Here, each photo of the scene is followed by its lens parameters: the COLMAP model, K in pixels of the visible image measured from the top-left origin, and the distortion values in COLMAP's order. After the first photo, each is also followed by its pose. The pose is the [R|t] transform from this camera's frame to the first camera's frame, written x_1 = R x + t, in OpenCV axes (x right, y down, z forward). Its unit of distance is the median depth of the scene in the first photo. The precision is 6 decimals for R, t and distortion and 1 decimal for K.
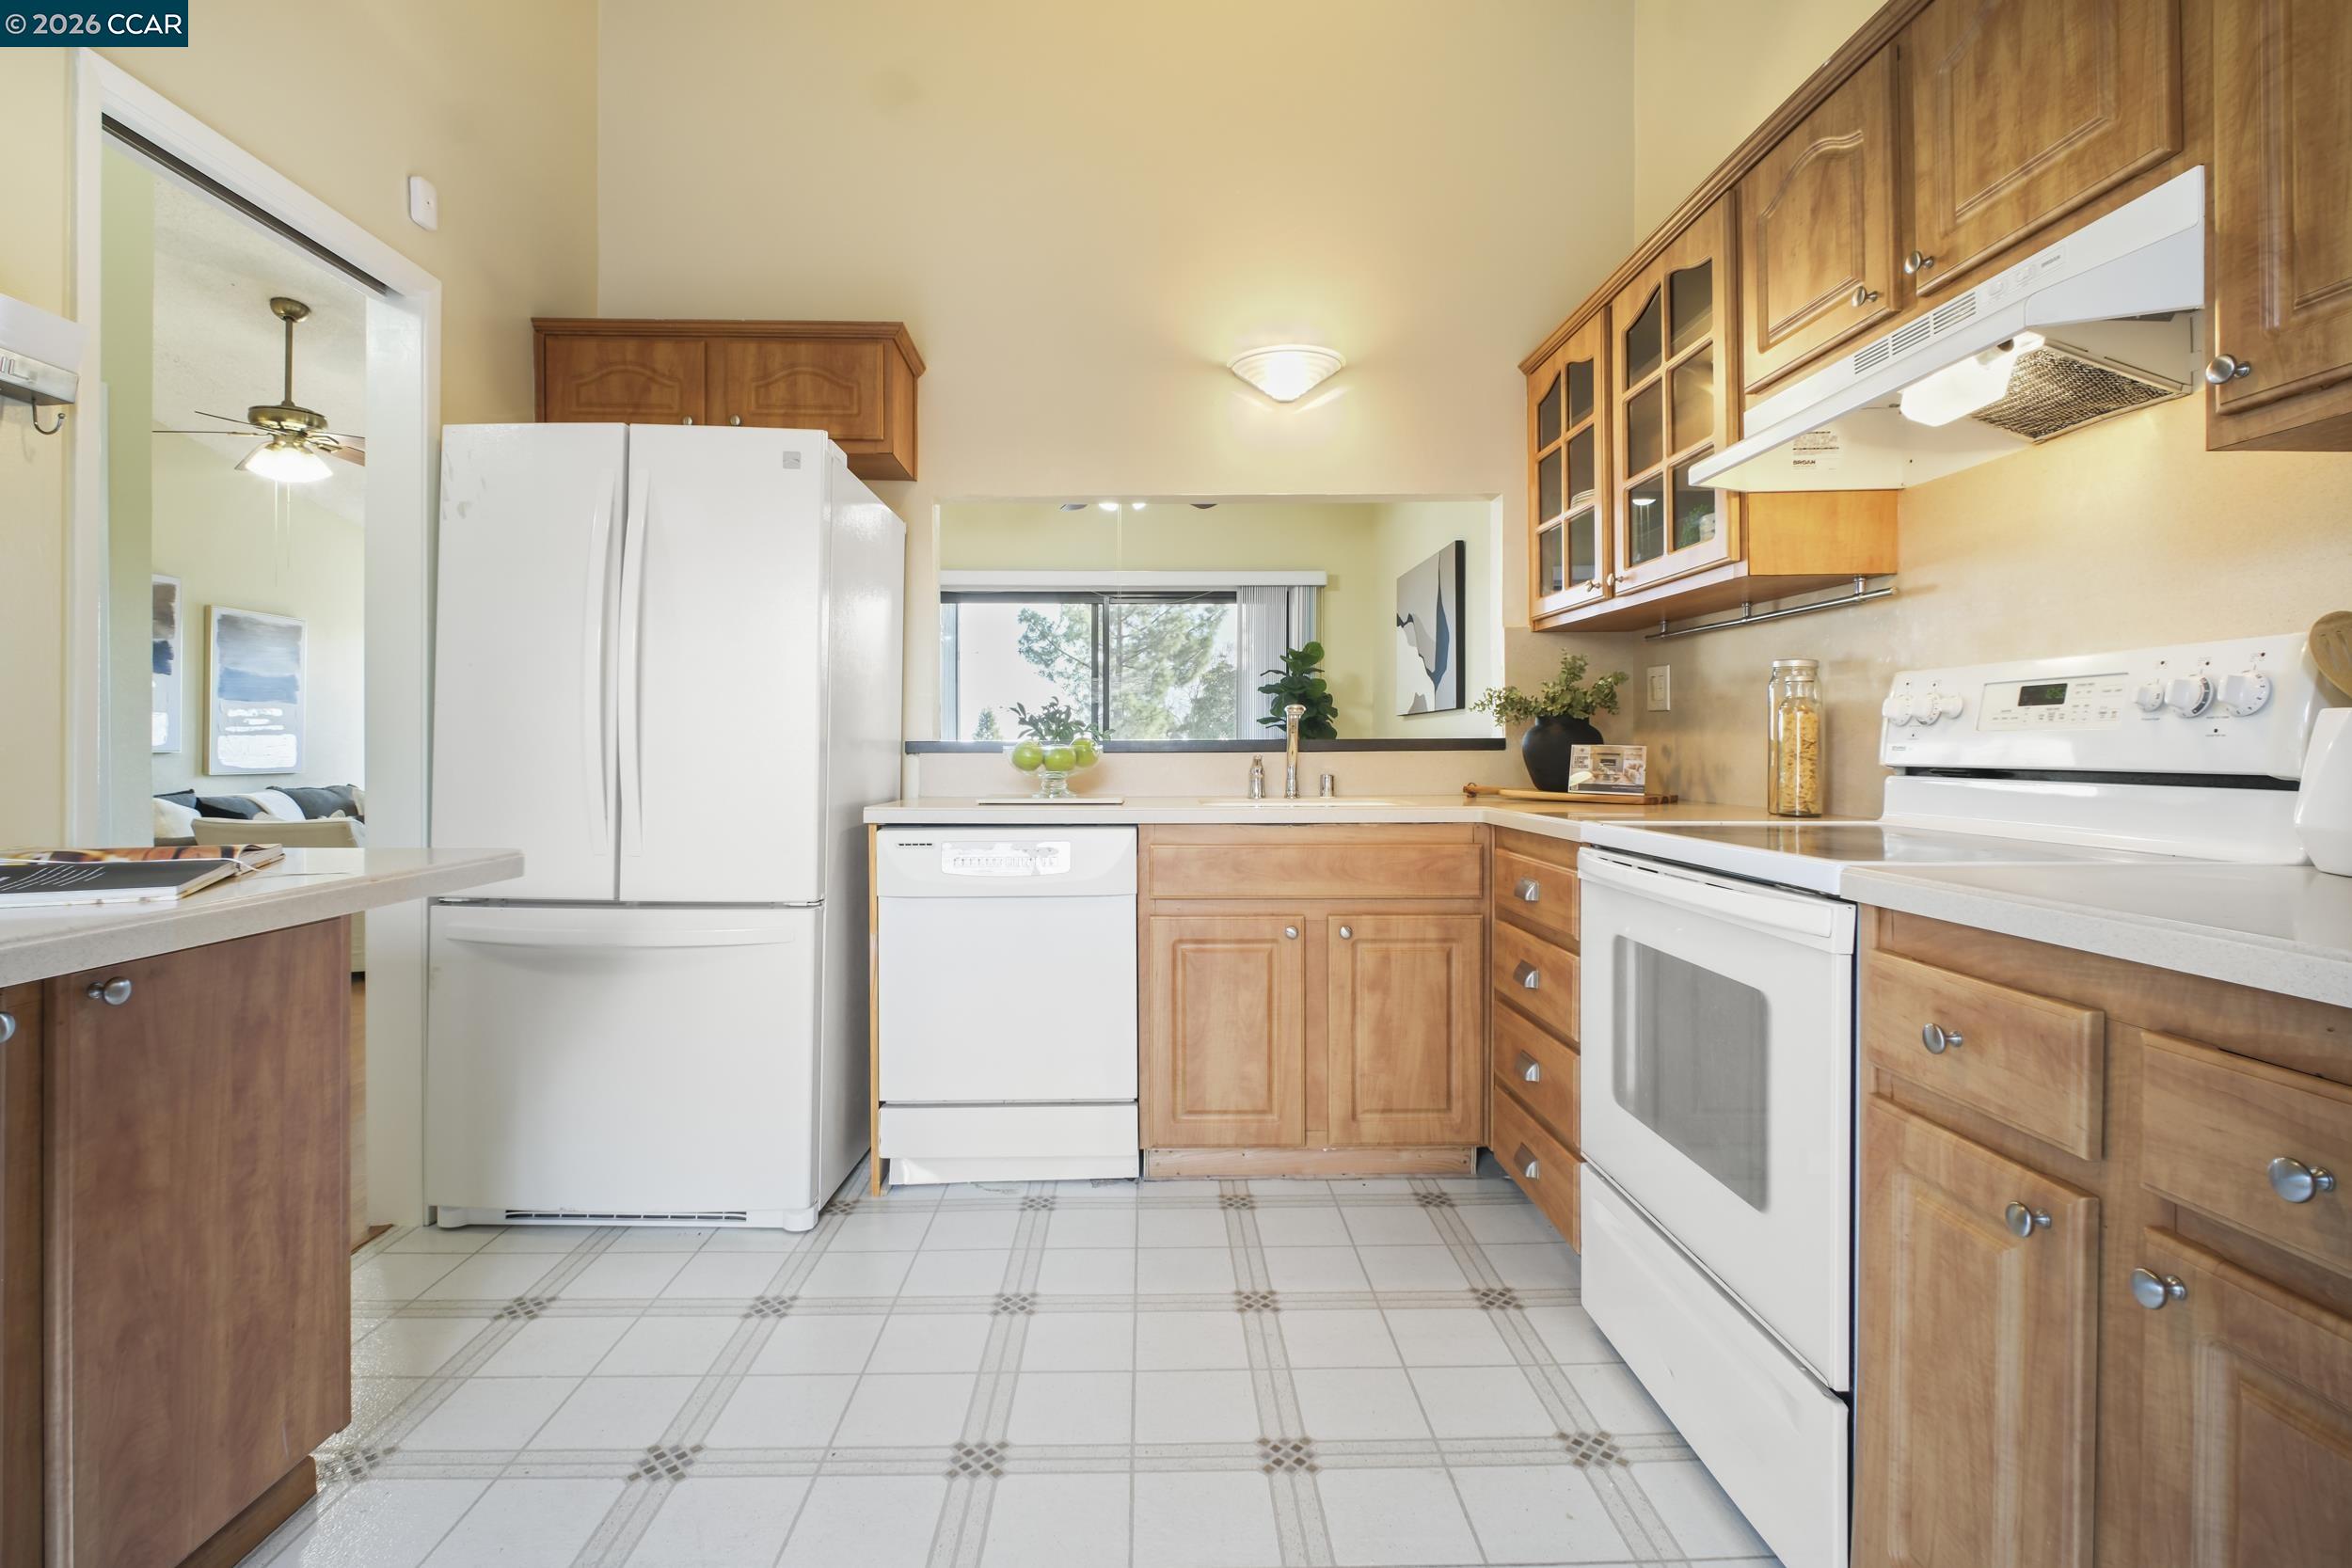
lens RADIAL K [[1107.9, 0, 1178.1], [0, 1107.9, 746.9], [0, 0, 1]] dist [0.002127, -0.005733]
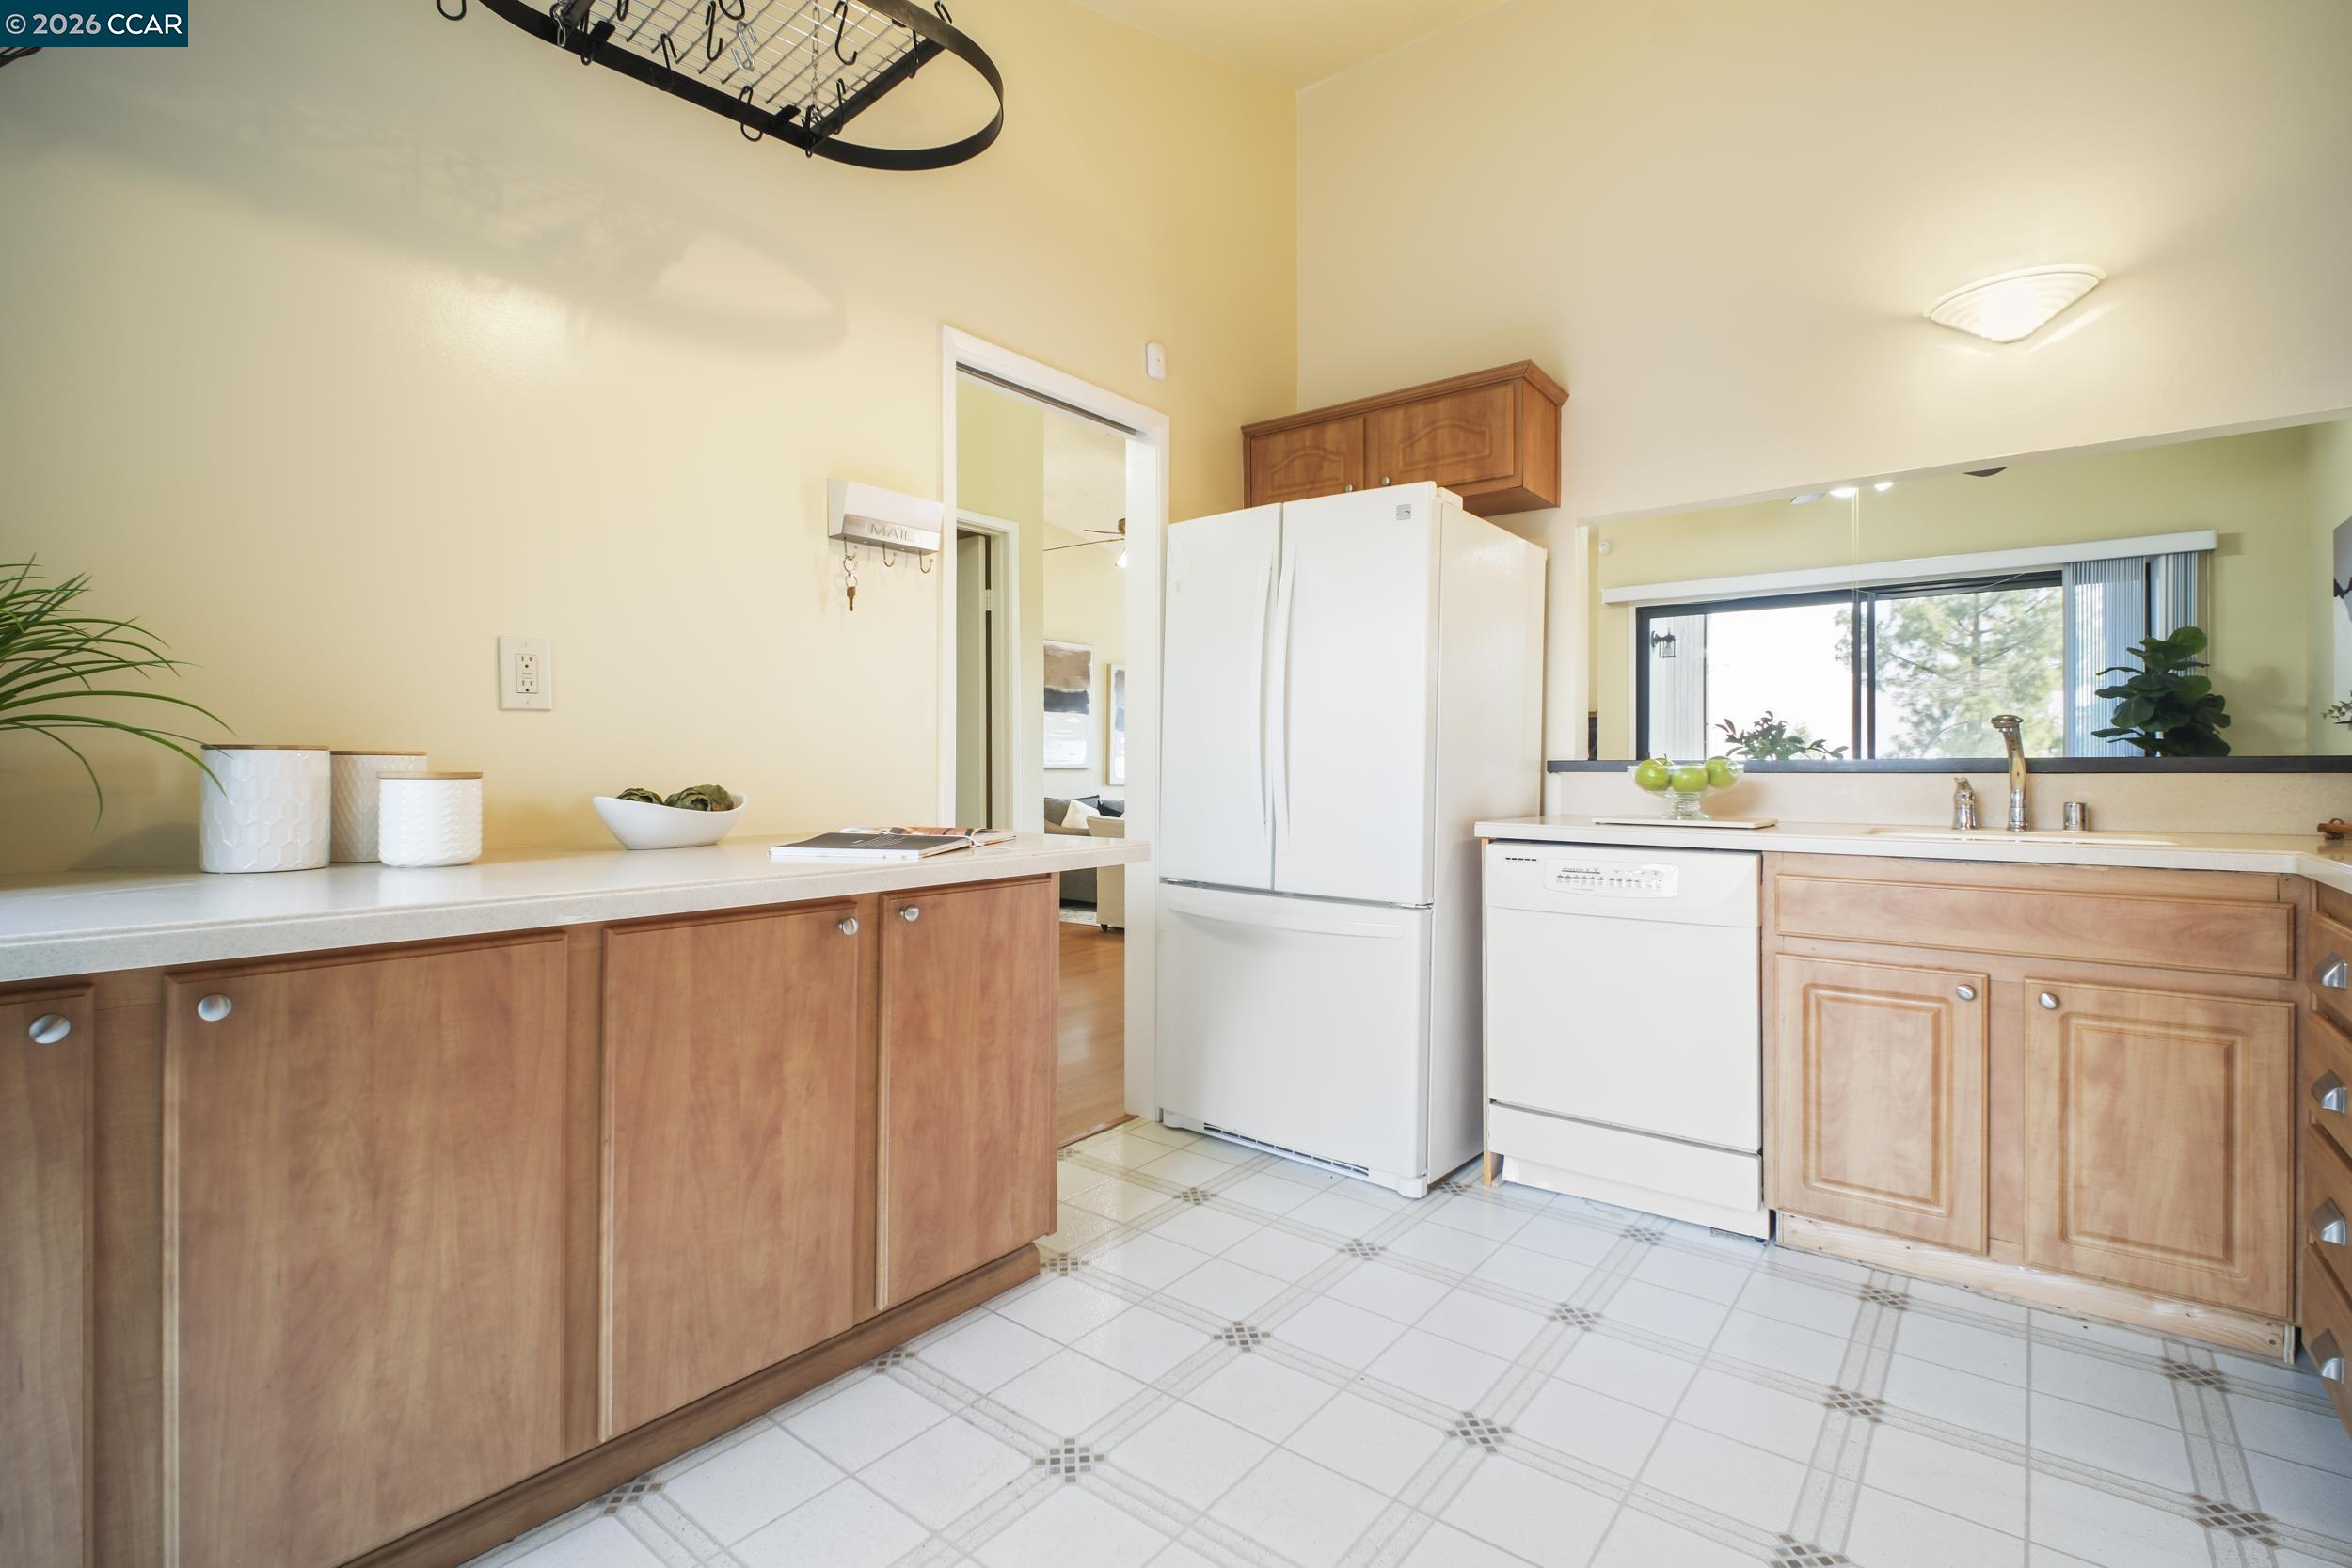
lens RADIAL K [[1082.0, 0, 1173.7], [0, 1082.0, 761.2], [0, 0, 1]] dist [-0.001956, -0.005406]
pose [[0.765938, -0.000741, -0.642915, 0.165734], [-0.001859, 0.999993, -0.003367, -0.000647], [0.642912, 0.003774, 0.765930, 0.005085]]
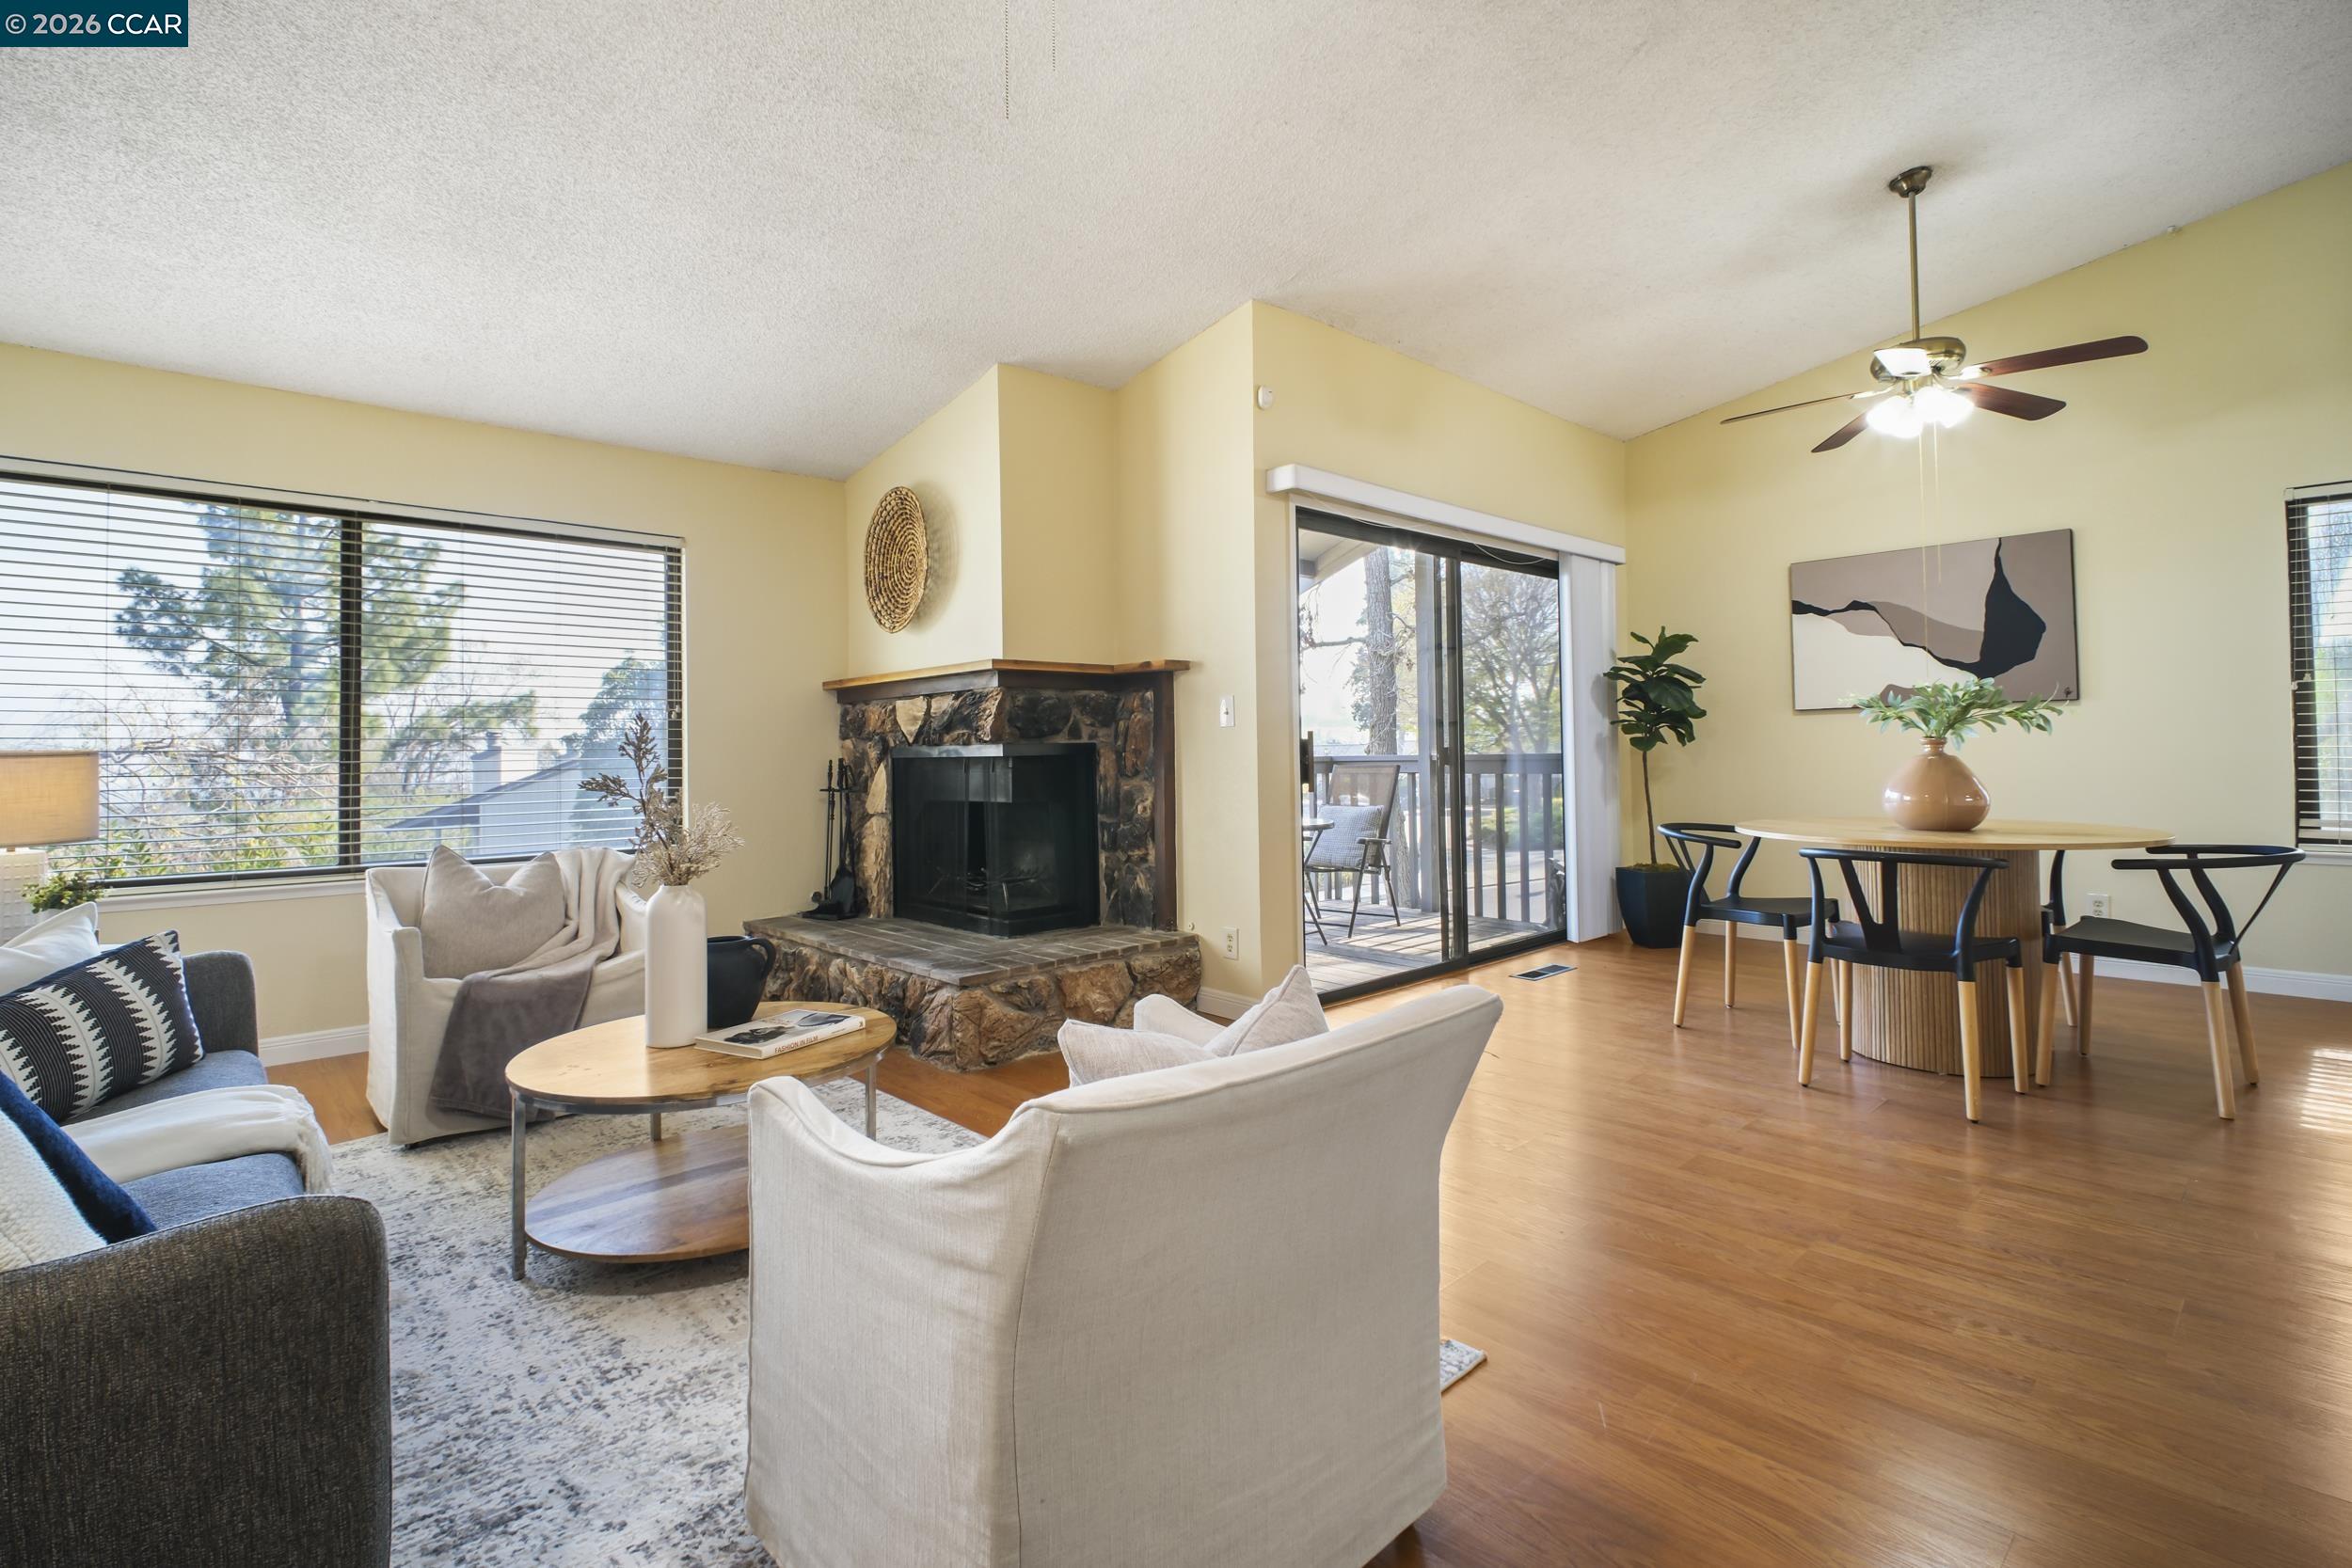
lens RADIAL K [[1080.4, 0, 1185.1], [0, 1080.4, 722.8], [0, 0, 1]] dist [-0.009383, -0.001474]
pose [[0.755061, 0.007191, 0.655615, -1.797743], [0.015357, 0.999472, -0.028648, 0.000205], [-0.655475, 0.031699, 0.754552, 1.505142]]
